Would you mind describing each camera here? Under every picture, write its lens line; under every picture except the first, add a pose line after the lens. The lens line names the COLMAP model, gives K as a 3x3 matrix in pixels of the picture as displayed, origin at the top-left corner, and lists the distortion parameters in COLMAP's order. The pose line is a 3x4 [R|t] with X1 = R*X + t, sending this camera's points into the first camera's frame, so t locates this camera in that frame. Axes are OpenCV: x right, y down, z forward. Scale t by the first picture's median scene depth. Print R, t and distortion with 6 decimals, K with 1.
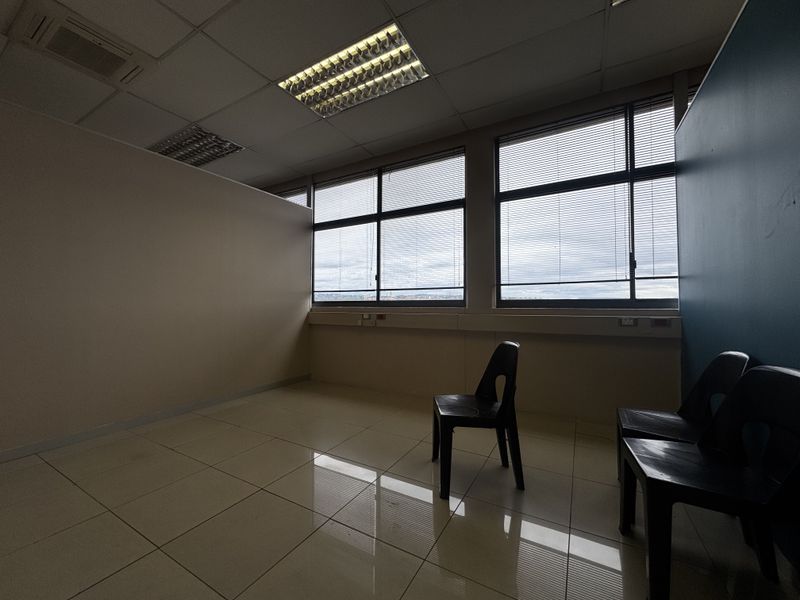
lens RADIAL K [[323.4, 0, 401.6], [0, 323.4, 301.6], [0, 0, 1]] dist [0.003380, 0.001023]
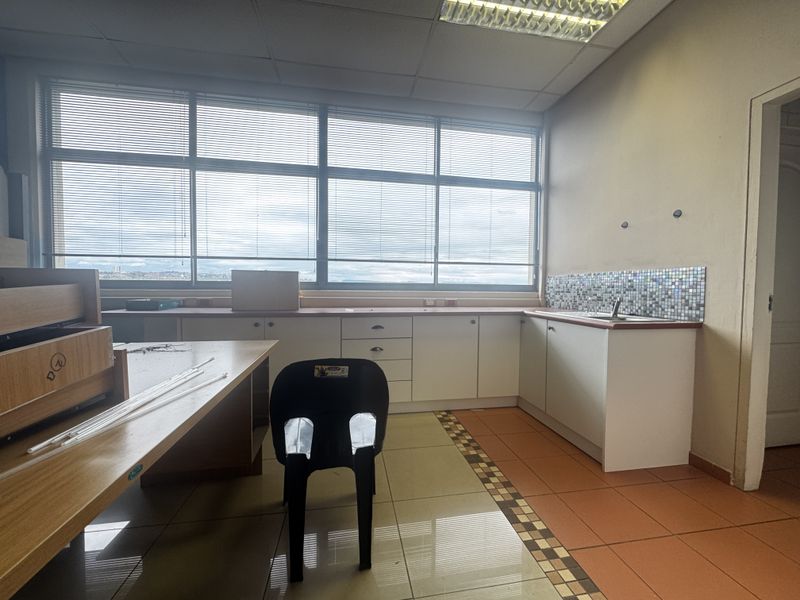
lens RADIAL K [[338.4, 0, 400.0], [0, 338.4, 300.0], [0, 0, 1]] dist [-0.001017, -0.000009]
pose [[0.770868, -0.012070, 0.636881, -0.192327], [-0.019682, 0.998892, 0.042754, 0.001989], [-0.636691, -0.045493, 0.769776, 0.111853]]
